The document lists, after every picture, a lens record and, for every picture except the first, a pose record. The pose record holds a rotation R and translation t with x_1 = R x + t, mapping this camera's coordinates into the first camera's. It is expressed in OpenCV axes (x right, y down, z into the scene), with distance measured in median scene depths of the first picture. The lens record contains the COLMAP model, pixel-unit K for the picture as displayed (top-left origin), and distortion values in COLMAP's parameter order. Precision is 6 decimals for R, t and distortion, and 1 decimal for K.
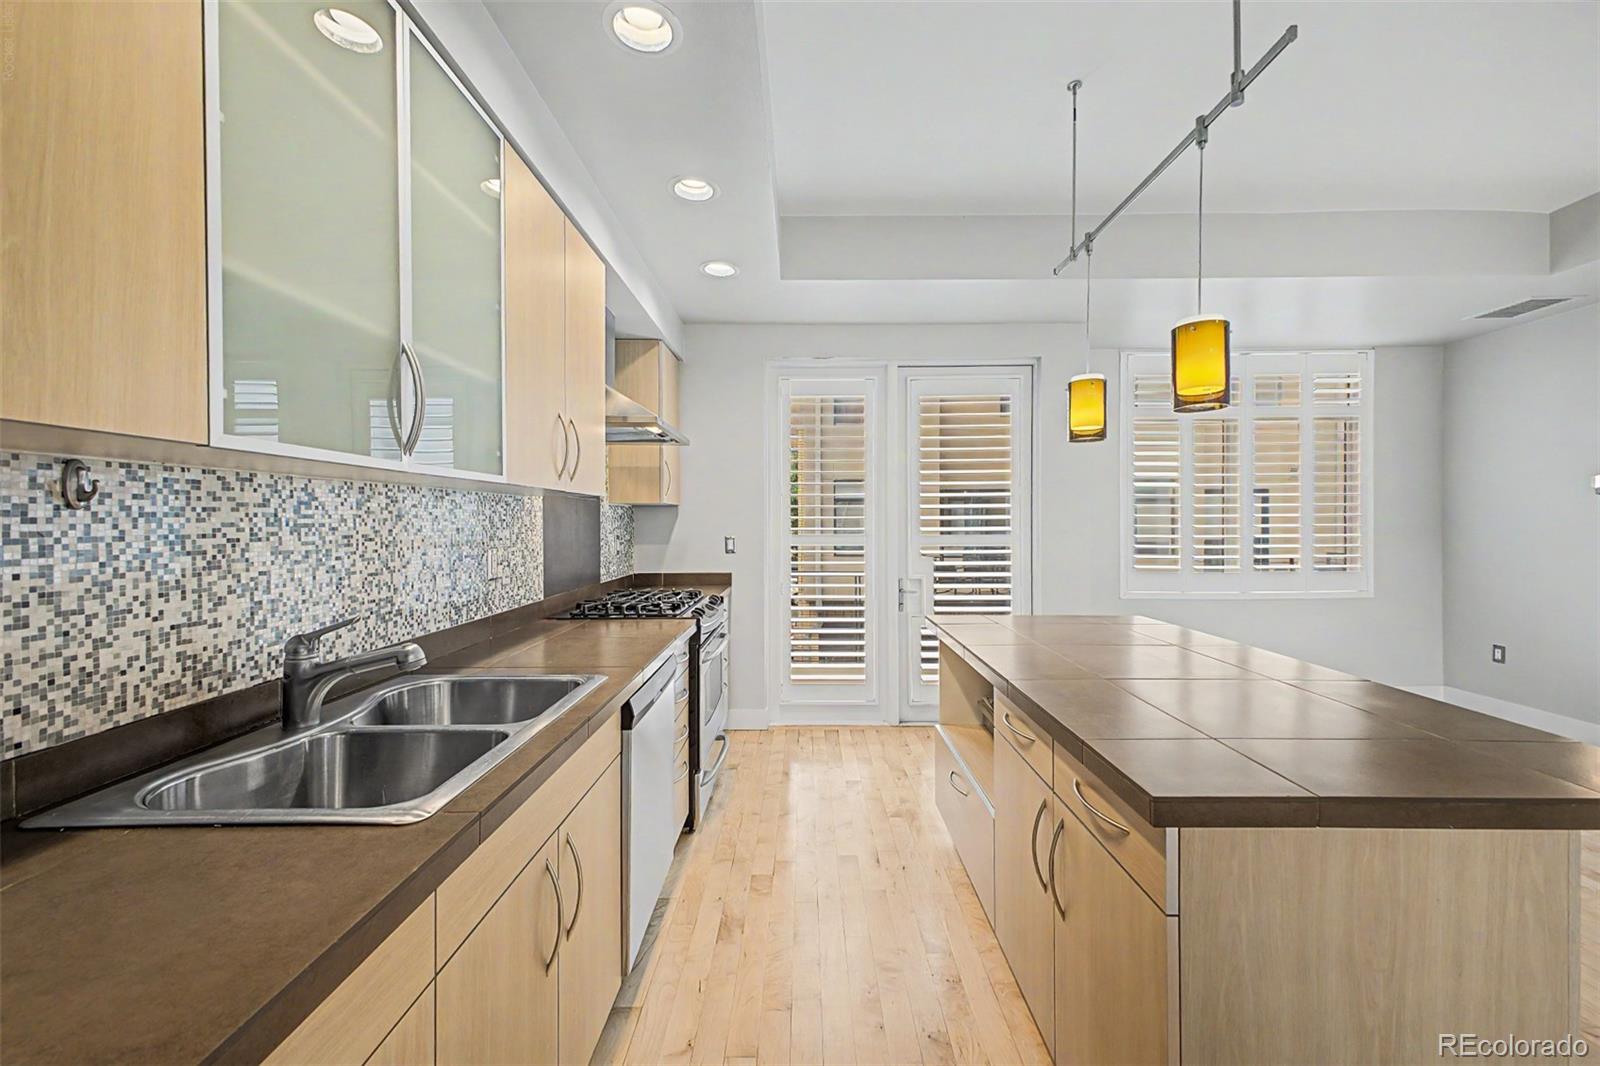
lens RADIAL K [[636.1, 0, 800.7], [0, 636.1, 522.4], [0, 0, 1]] dist [0.013672, -0.000624]
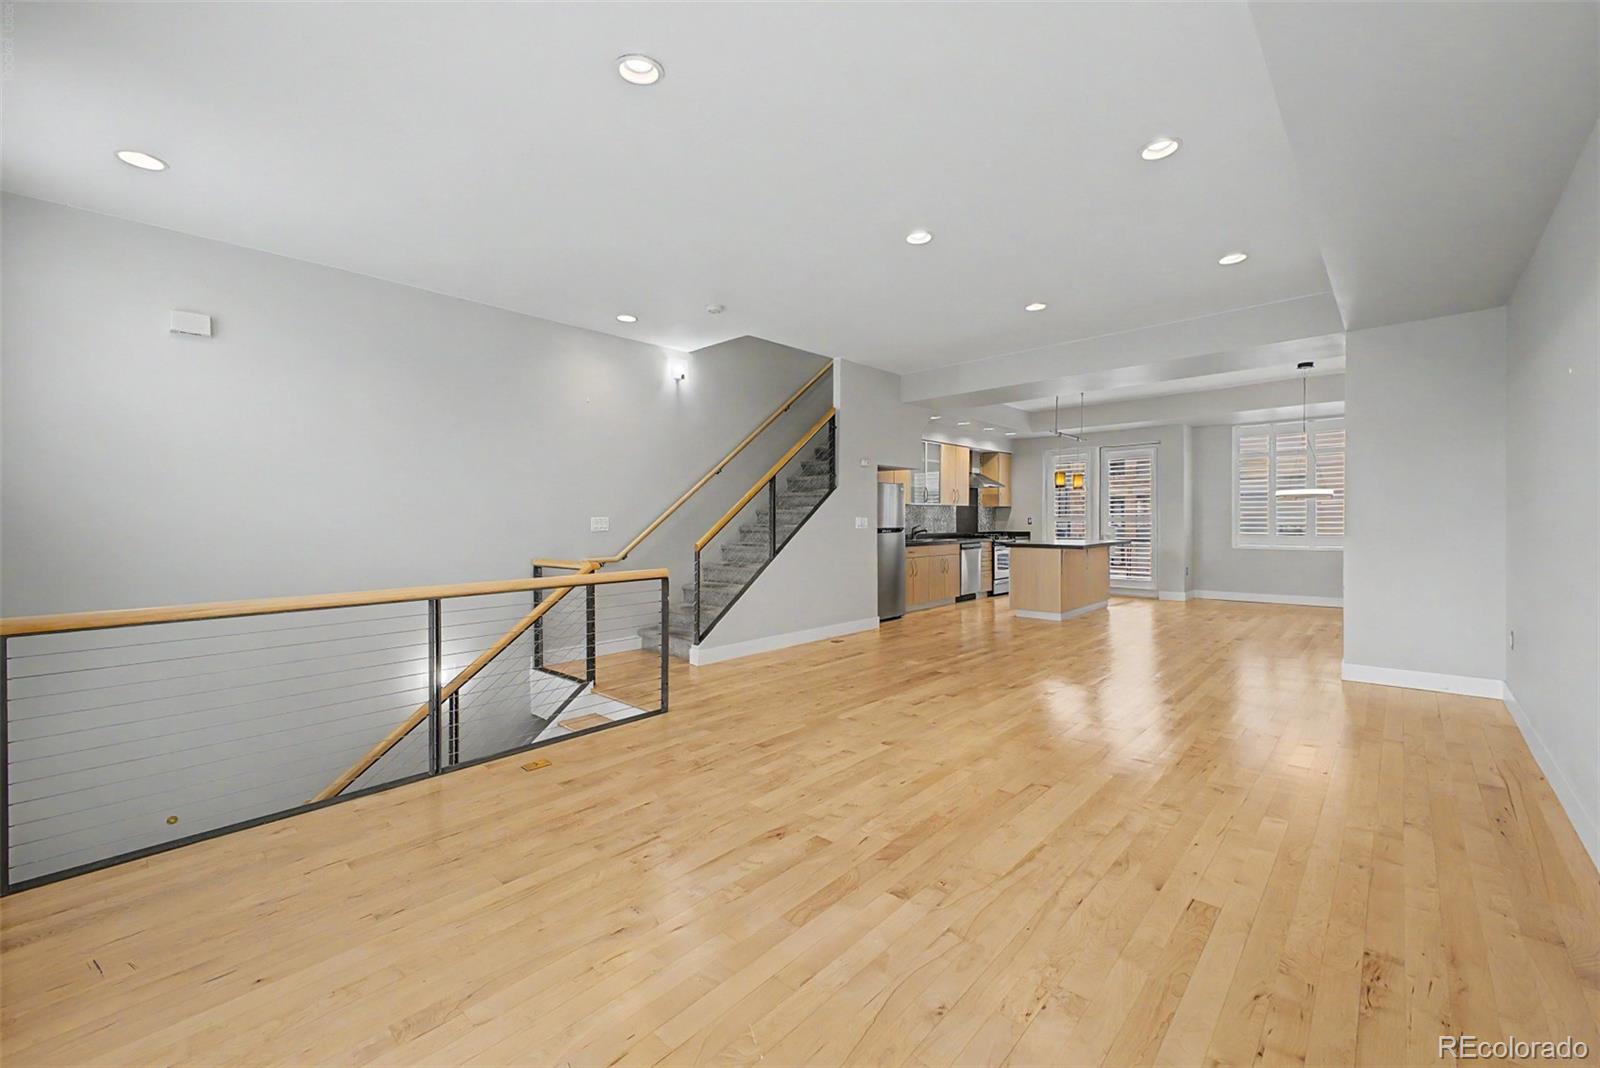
lens RADIAL K [[636.1, 0, 800.7], [0, 636.1, 523.4], [0, 0, 1]] dist [0.013672, -0.000624]
pose [[0.734915, 0.001552, -0.678158, 1.184239], [0.005078, 0.999957, 0.007791, 0.022953], [0.678141, -0.009169, 0.734875, -1.932461]]
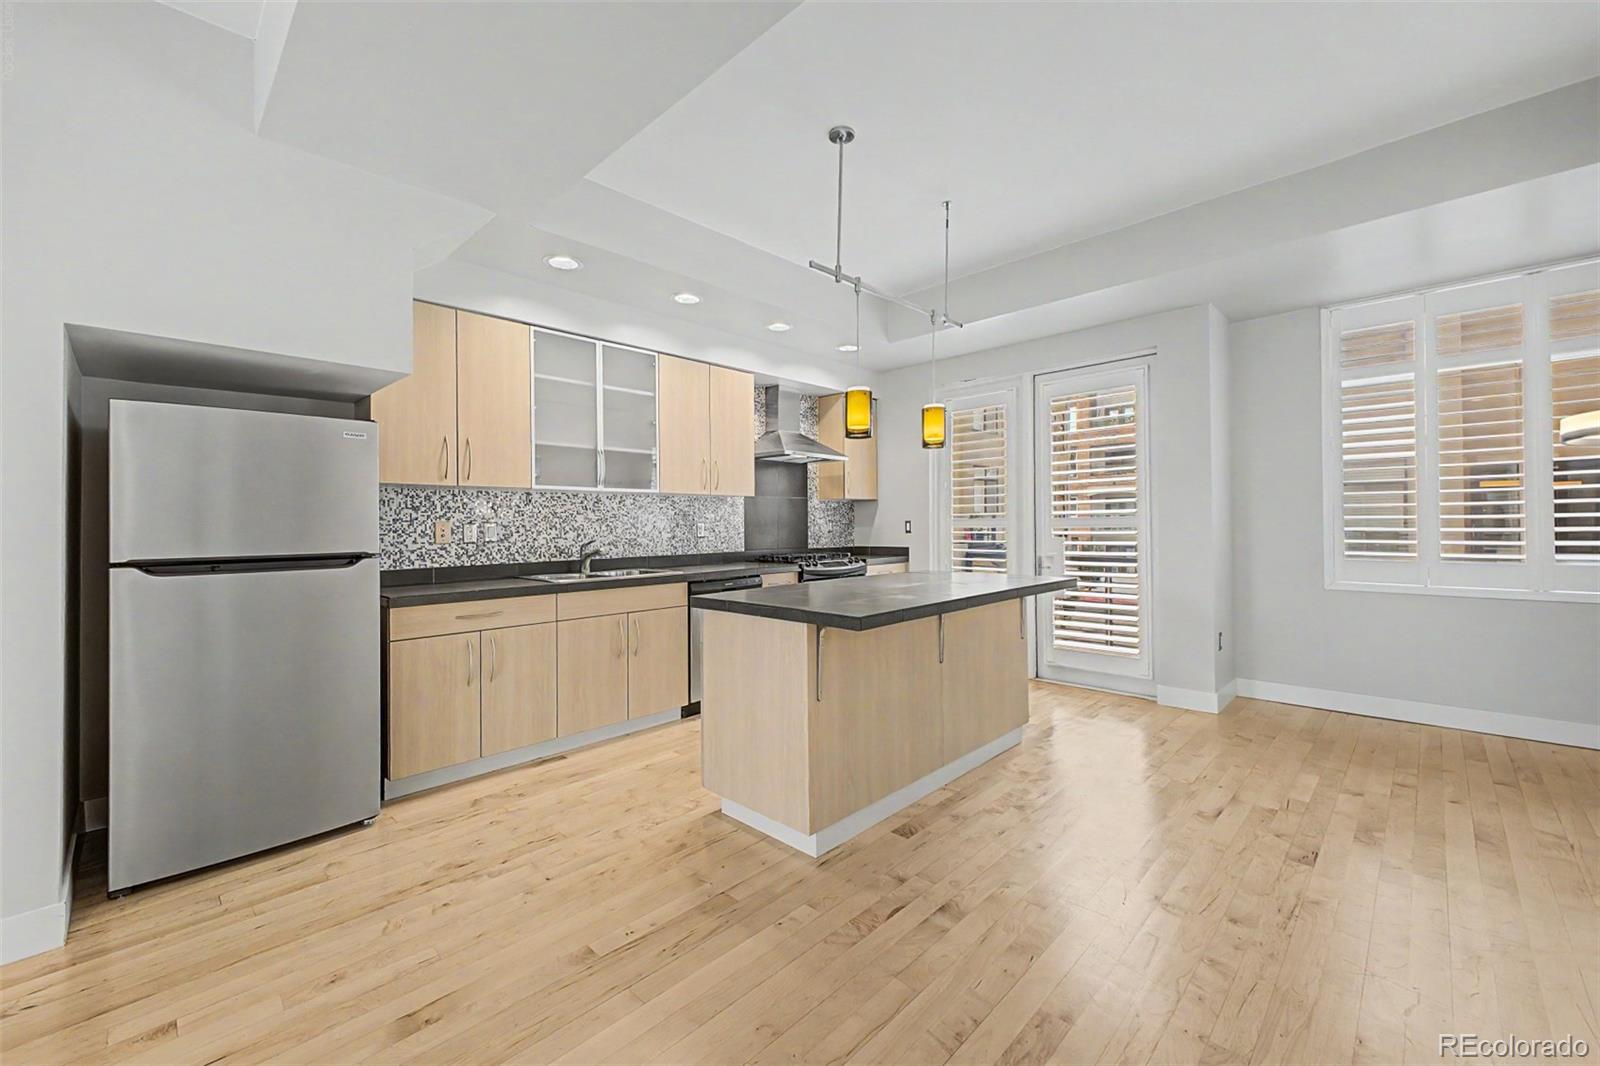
lens RADIAL K [[636.1, 0, 800.7], [0, 636.1, 522.4], [0, 0, 1]] dist [0.013672, -0.000624]
pose [[0.717839, -0.008131, -0.696162, 0.811170], [0.008447, 0.999960, -0.002970, 0.032702], [0.696158, -0.003748, 0.717879, -0.190036]]
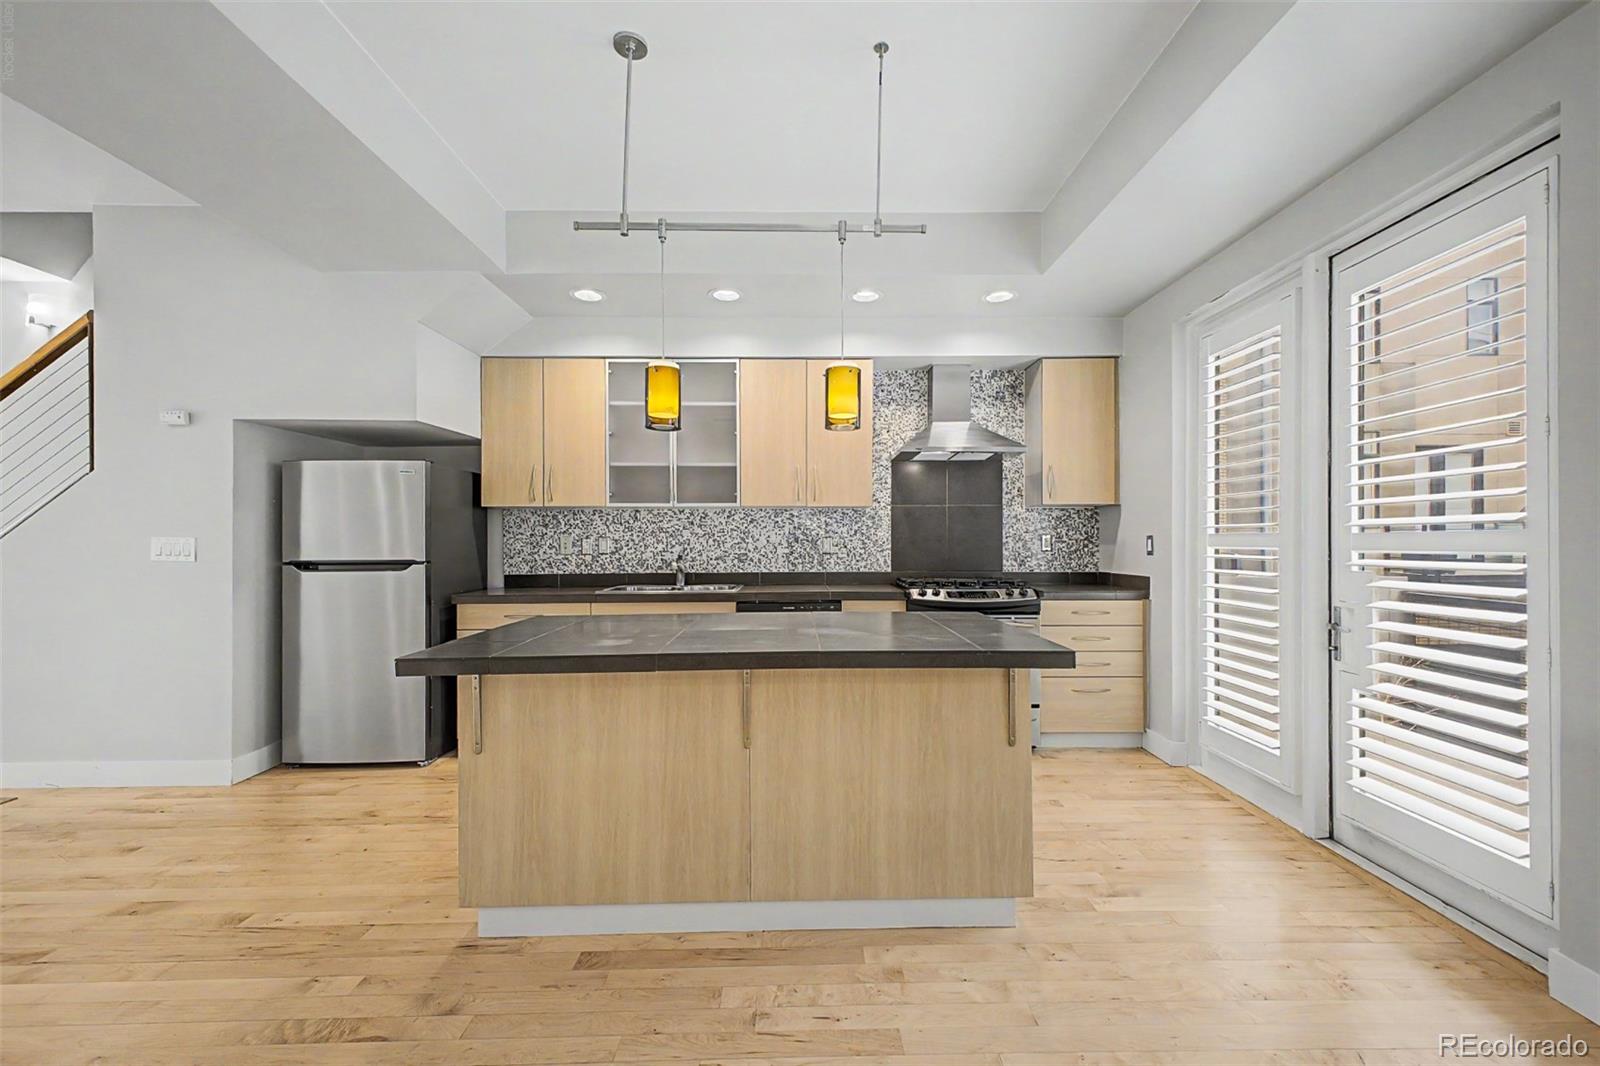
lens RADIAL K [[637.5, 0, 802.1], [0, 637.5, 540.4], [0, 0, 1]] dist [0.035955, -0.012839]
pose [[0.018939, 0.003295, -0.999815, 0.935019], [0.002392, 0.999992, 0.003341, 0.028597], [0.999818, -0.002455, 0.018931, 0.585129]]
